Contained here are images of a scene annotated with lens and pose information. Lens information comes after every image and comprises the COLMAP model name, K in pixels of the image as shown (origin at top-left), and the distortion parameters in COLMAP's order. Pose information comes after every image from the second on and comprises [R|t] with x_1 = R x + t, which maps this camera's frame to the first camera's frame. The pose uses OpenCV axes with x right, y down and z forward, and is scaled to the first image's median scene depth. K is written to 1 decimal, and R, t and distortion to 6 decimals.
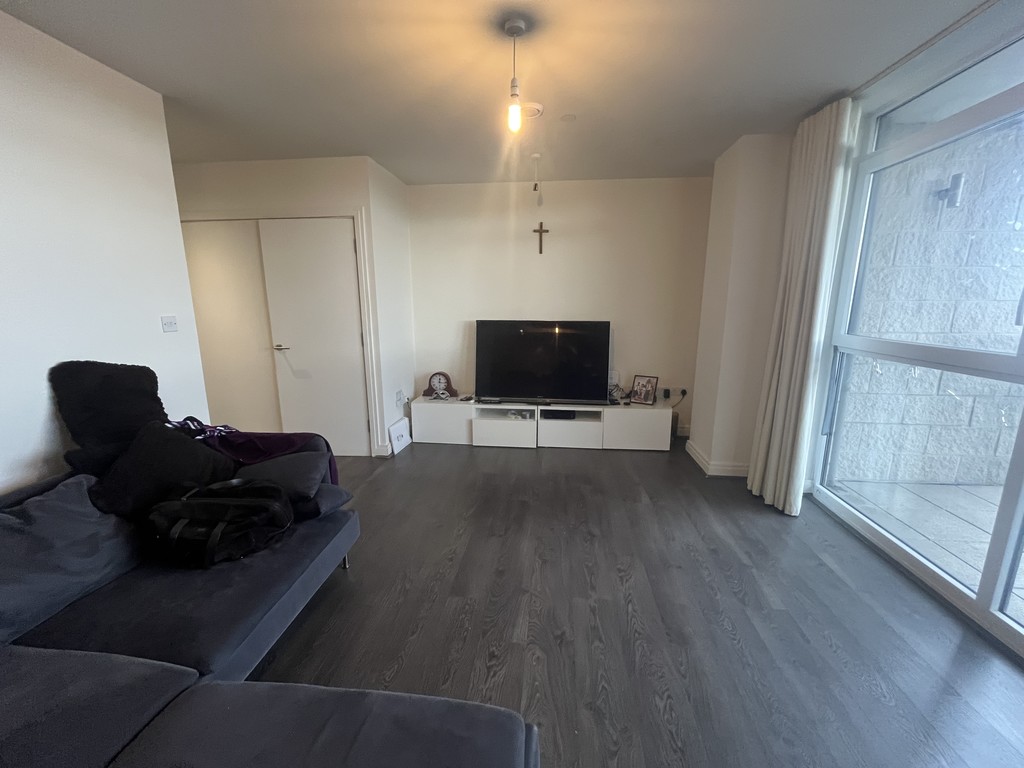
lens RADIAL K [[413.6, 0, 511.8], [0, 413.6, 383.0], [0, 0, 1]] dist [-0.000612, 0.000101]
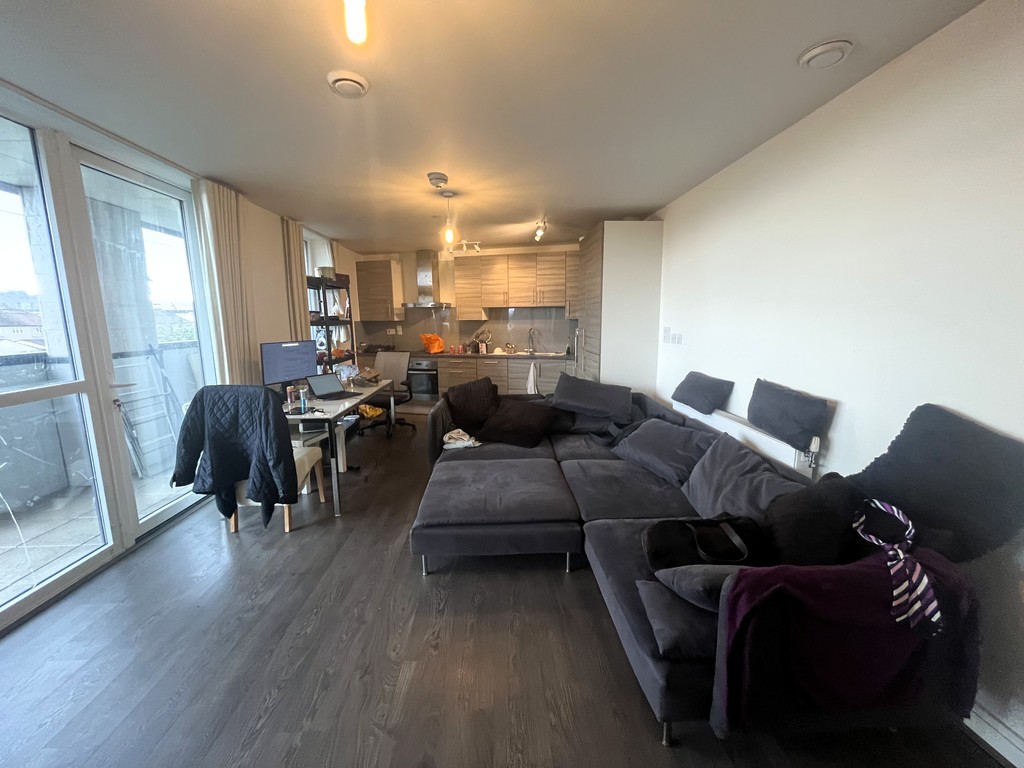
lens RADIAL K [[413.6, 0, 510.1], [0, 413.6, 383.4], [0, 0, 1]] dist [-0.000612, 0.000101]
pose [[-0.988889, 0.034728, -0.144542, -0.060655], [-0.018400, 0.936257, 0.350835, -0.228144], [0.147512, 0.349596, -0.925215, 1.004193]]
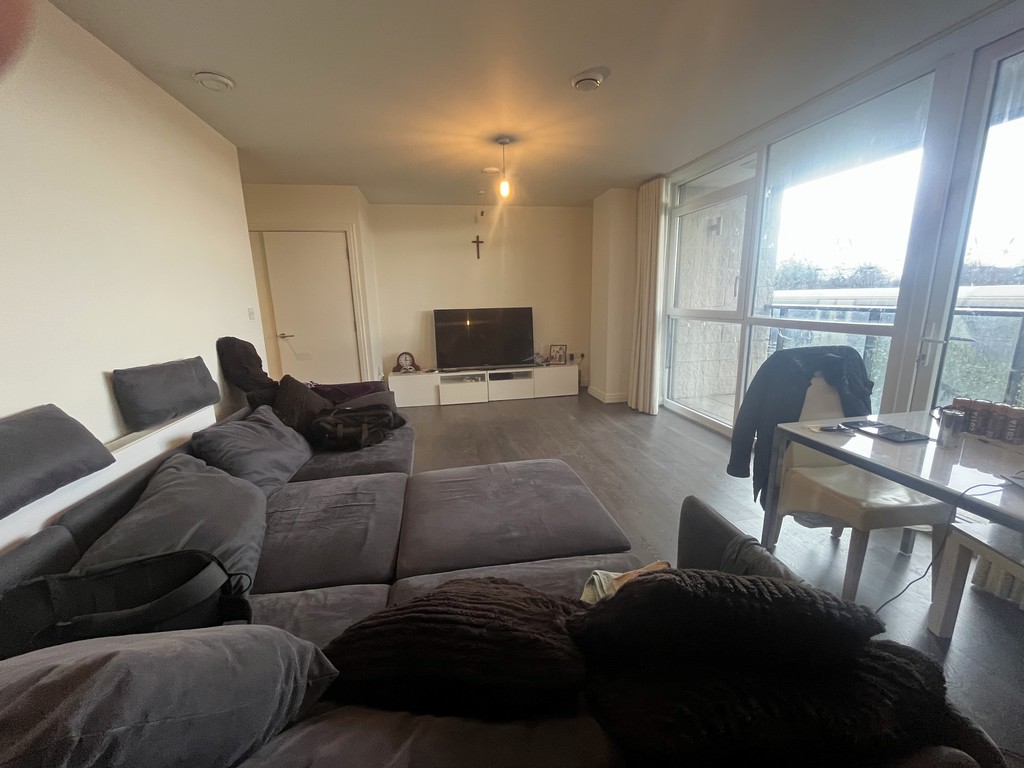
lens RADIAL K [[413.6, 0, 511.2], [0, 413.6, 383.4], [0, 0, 1]] dist [-0.000612, 0.000101]
pose [[0.958119, -0.081084, 0.274652, -0.308687], [0.079280, 0.996696, 0.017682, 0.102476], [-0.275178, 0.004833, 0.961381, -0.429856]]
